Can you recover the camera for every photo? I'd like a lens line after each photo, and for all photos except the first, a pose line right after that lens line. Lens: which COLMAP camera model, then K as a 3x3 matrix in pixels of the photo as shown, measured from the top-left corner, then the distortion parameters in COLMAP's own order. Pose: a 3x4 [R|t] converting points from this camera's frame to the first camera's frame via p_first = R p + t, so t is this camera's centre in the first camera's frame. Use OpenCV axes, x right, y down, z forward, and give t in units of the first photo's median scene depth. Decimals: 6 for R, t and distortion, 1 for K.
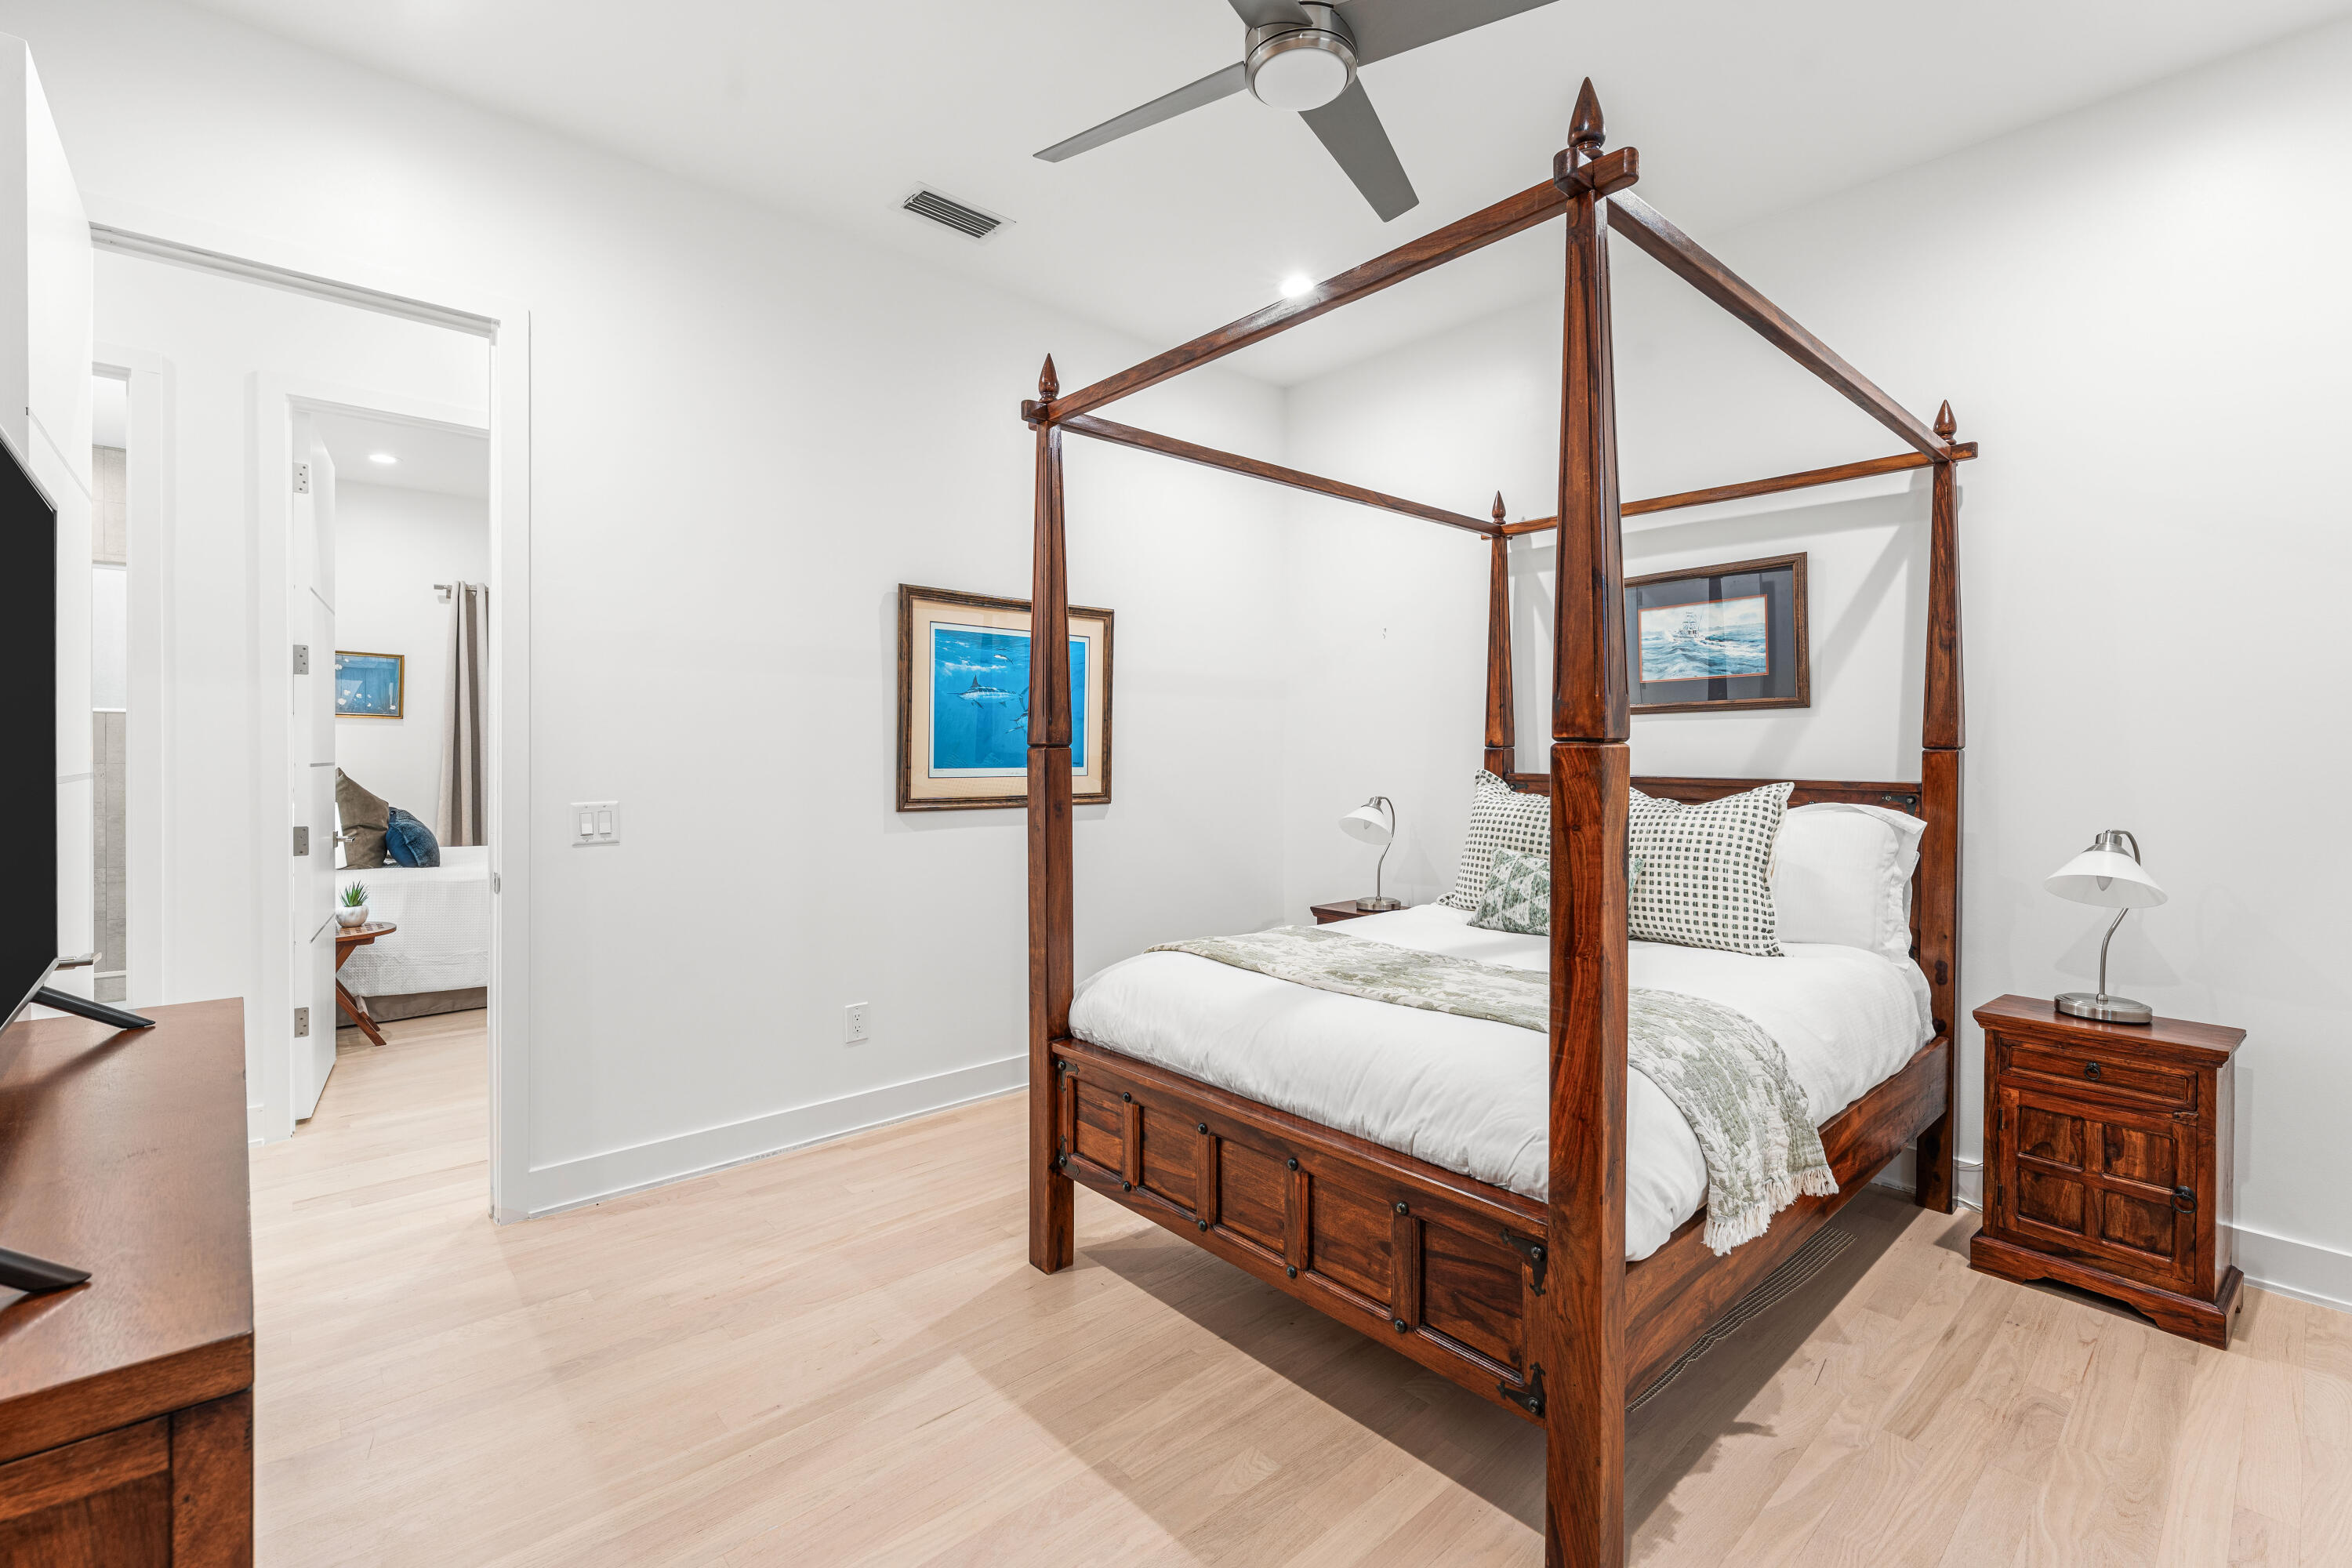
lens RADIAL K [[974.5, 0, 1144.4], [0, 974.5, 775.1], [0, 0, 1]] dist [0.000164, 0.000176]
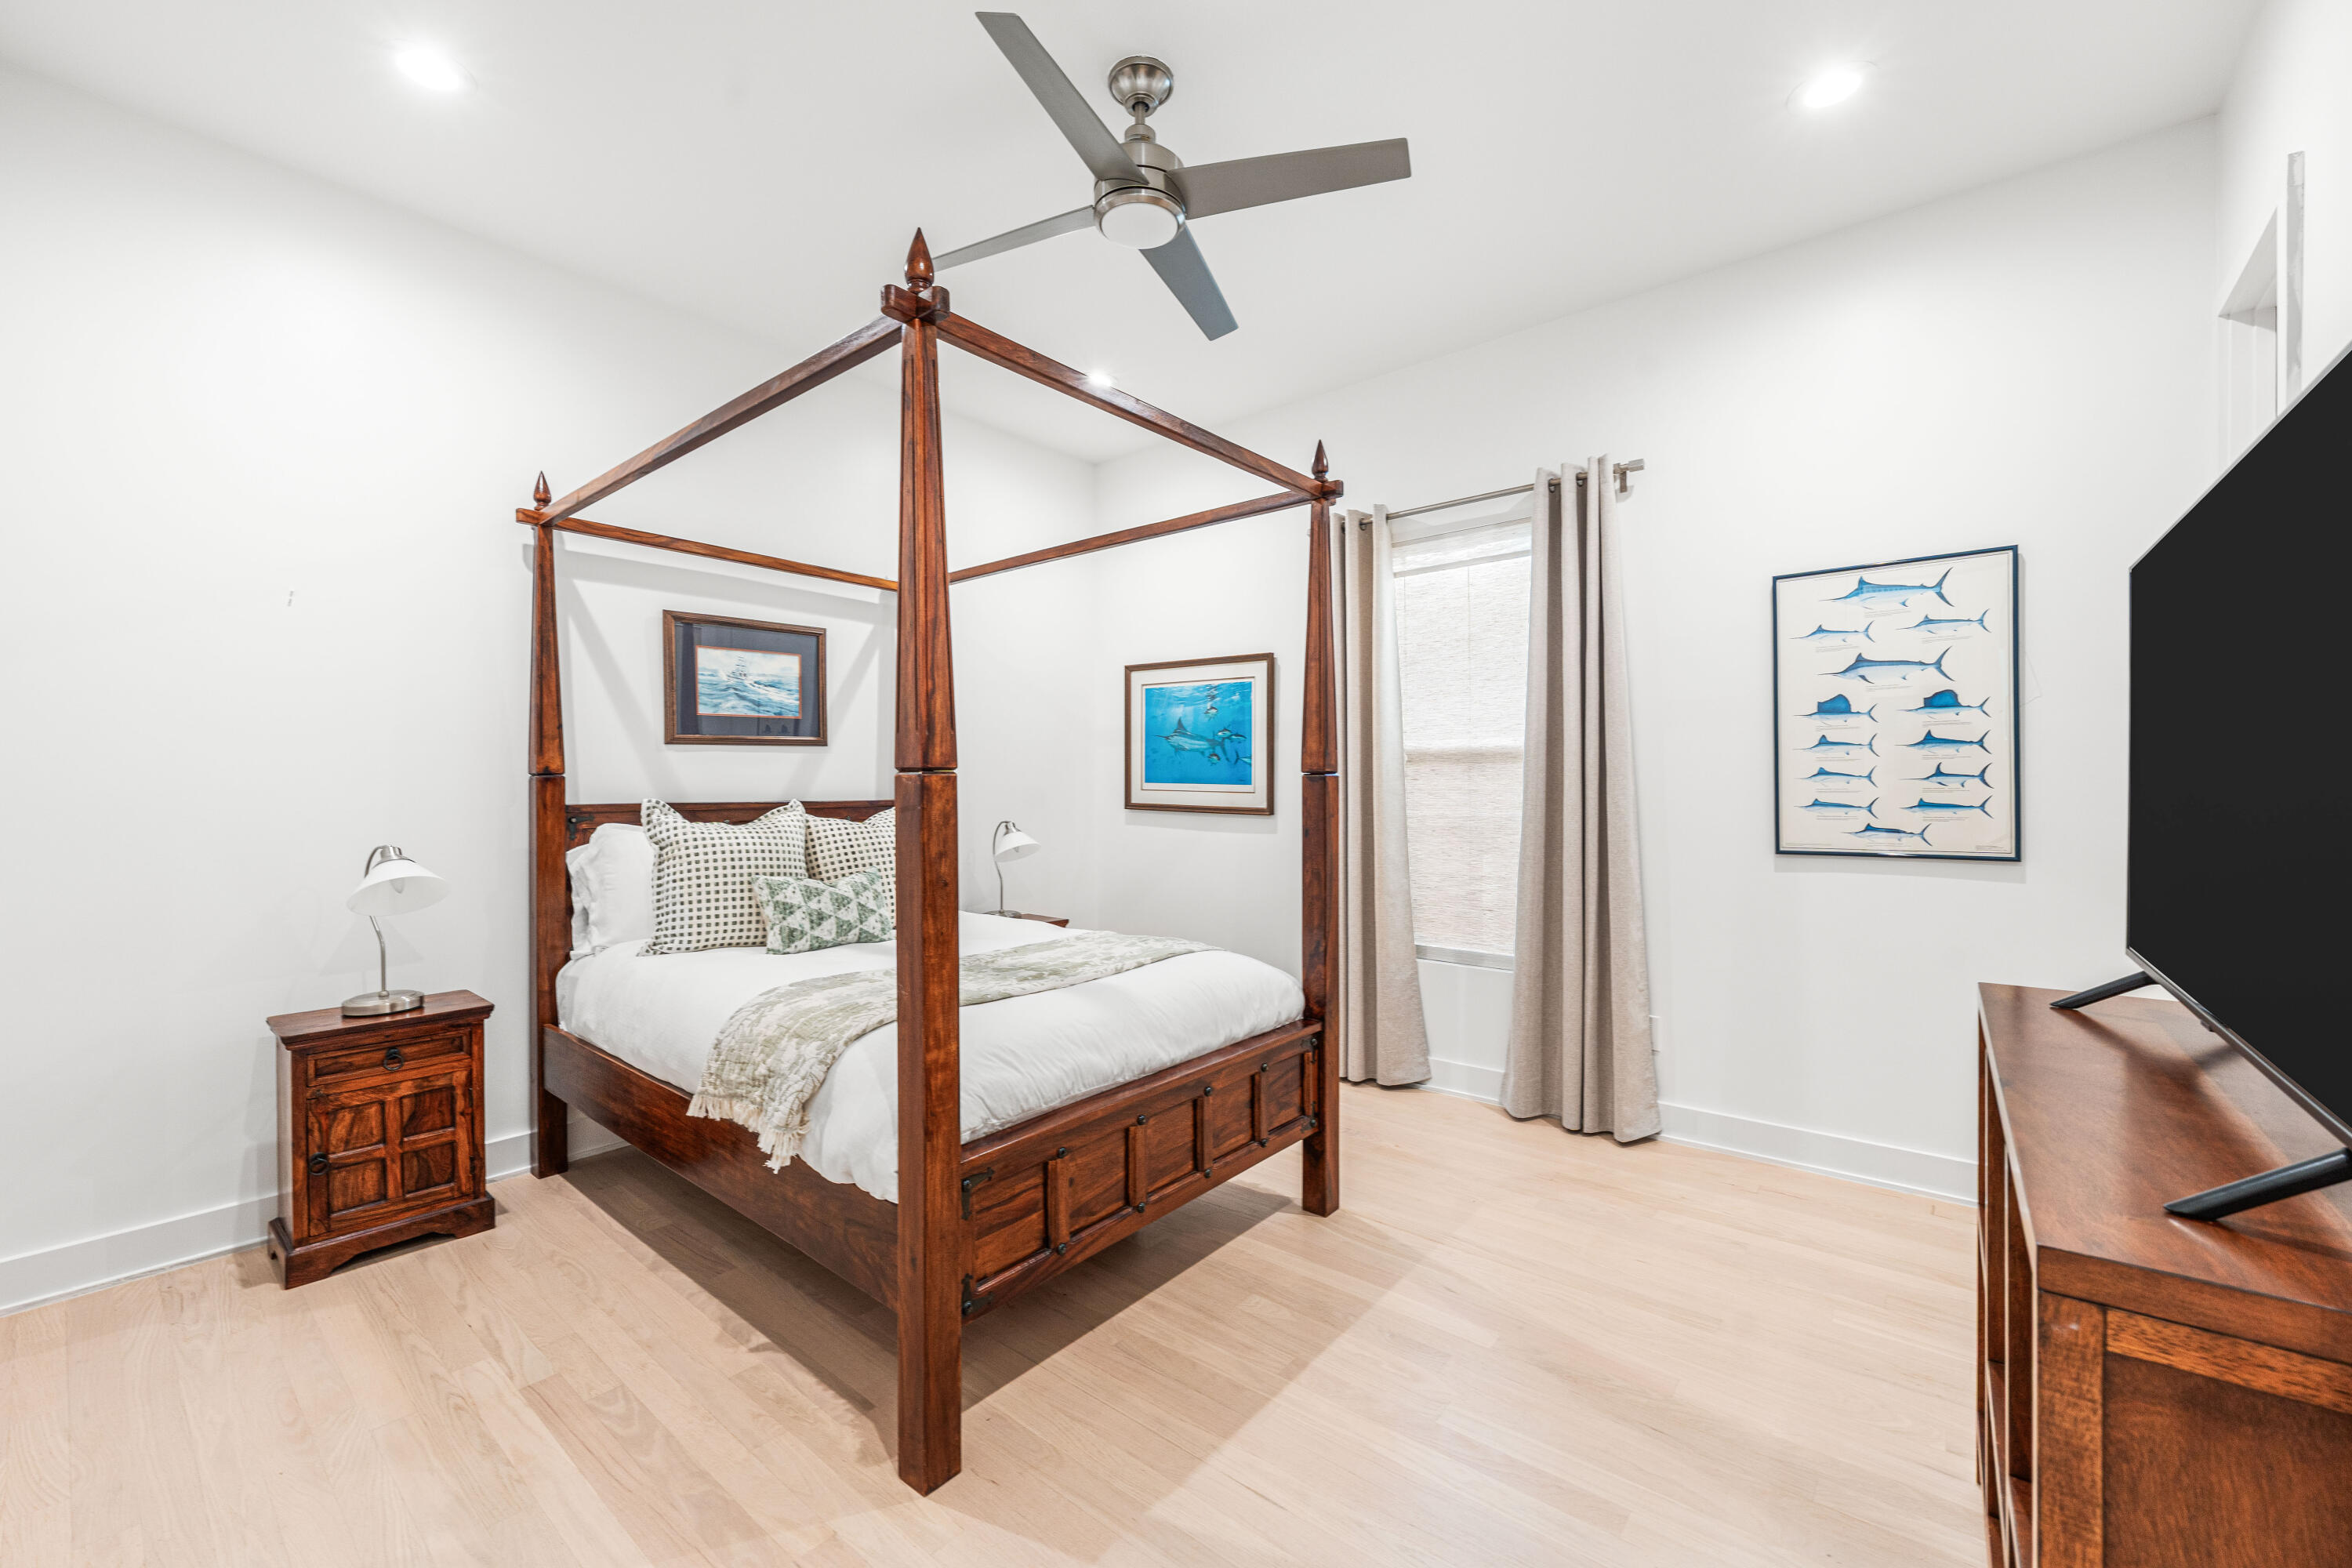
lens RADIAL K [[917.9, 0, 1176.0], [0, 917.9, 784.0], [0, 0, 1]] dist [-0.003332, -0.000480]
pose [[-0.121042, -0.010735, 0.992589, -0.666885], [0.024587, 0.999602, 0.013810, -0.024125], [-0.992343, 0.026076, -0.120730, 0.730397]]
